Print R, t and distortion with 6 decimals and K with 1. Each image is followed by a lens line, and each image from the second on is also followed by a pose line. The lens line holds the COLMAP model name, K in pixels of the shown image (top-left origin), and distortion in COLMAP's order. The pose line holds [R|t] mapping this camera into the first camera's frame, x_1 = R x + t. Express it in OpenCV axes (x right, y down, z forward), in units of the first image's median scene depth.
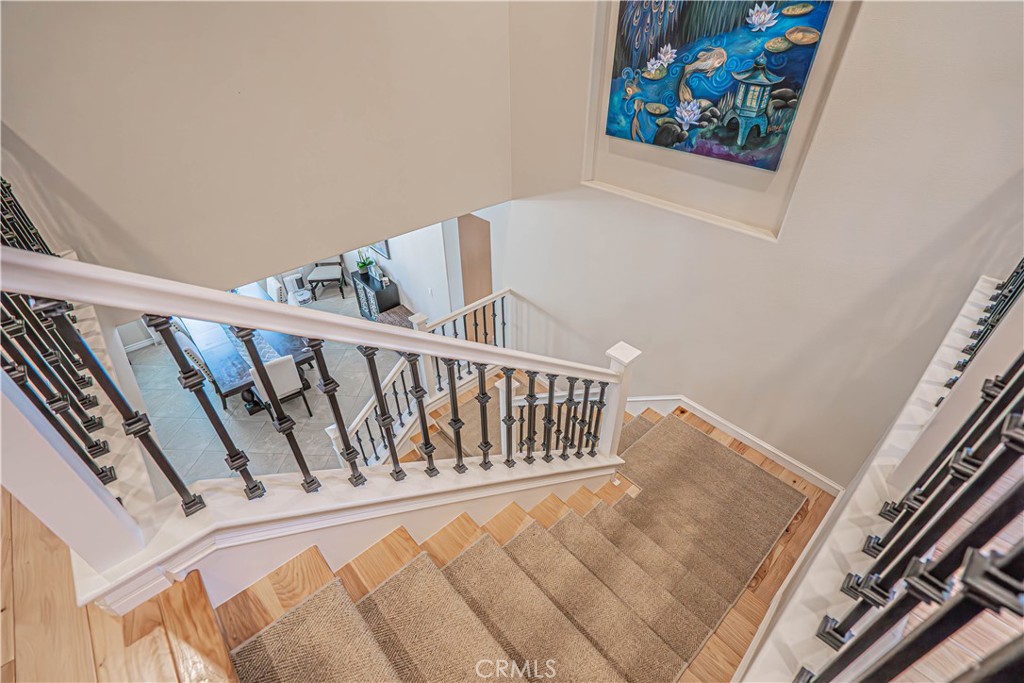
lens RADIAL K [[459.2, 0, 516.7], [0, 459.2, 343.6], [0, 0, 1]] dist [-0.001280, 0.000580]
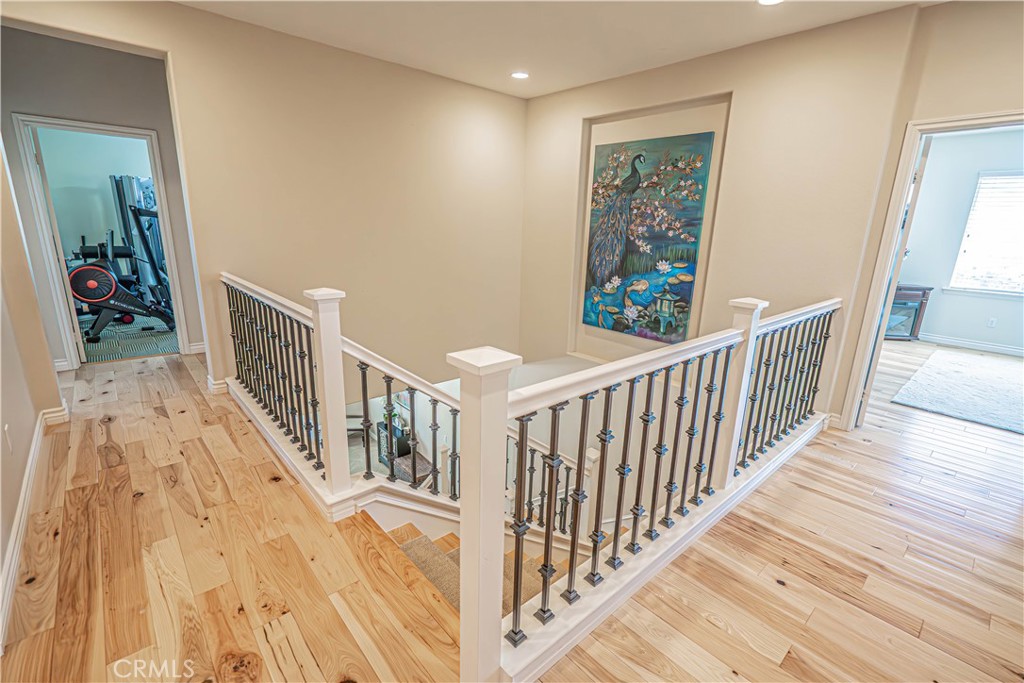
lens RADIAL K [[459.2, 0, 516.7], [0, 459.2, 343.6], [0, 0, 1]] dist [-0.001280, 0.000580]
pose [[0.999276, 0.038033, -0.000838, -0.025489], [-0.035632, 0.928018, -0.370827, 0.218427], [-0.013326, 0.370588, 0.928702, -0.470085]]
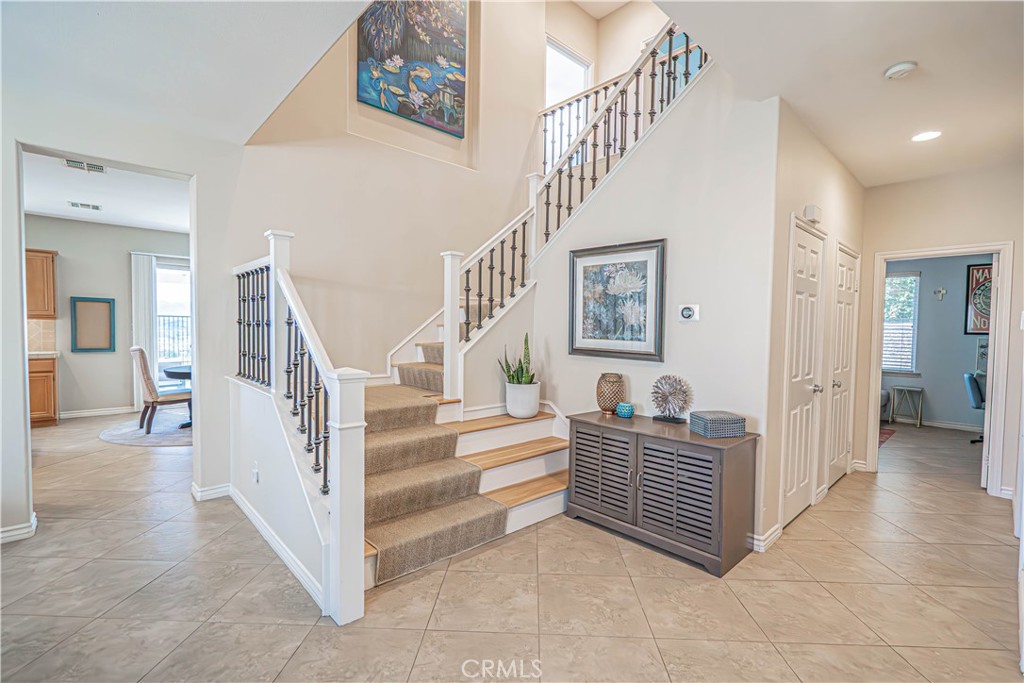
lens RADIAL K [[459.2, 0, 516.7], [0, 459.2, 343.6], [0, 0, 1]] dist [-0.001280, 0.000580]
pose [[-0.011754, -0.035658, 0.999295, -1.338502], [0.582268, 0.812207, 0.035831, 0.374145], [-0.812912, 0.582279, 0.011216, 1.218870]]
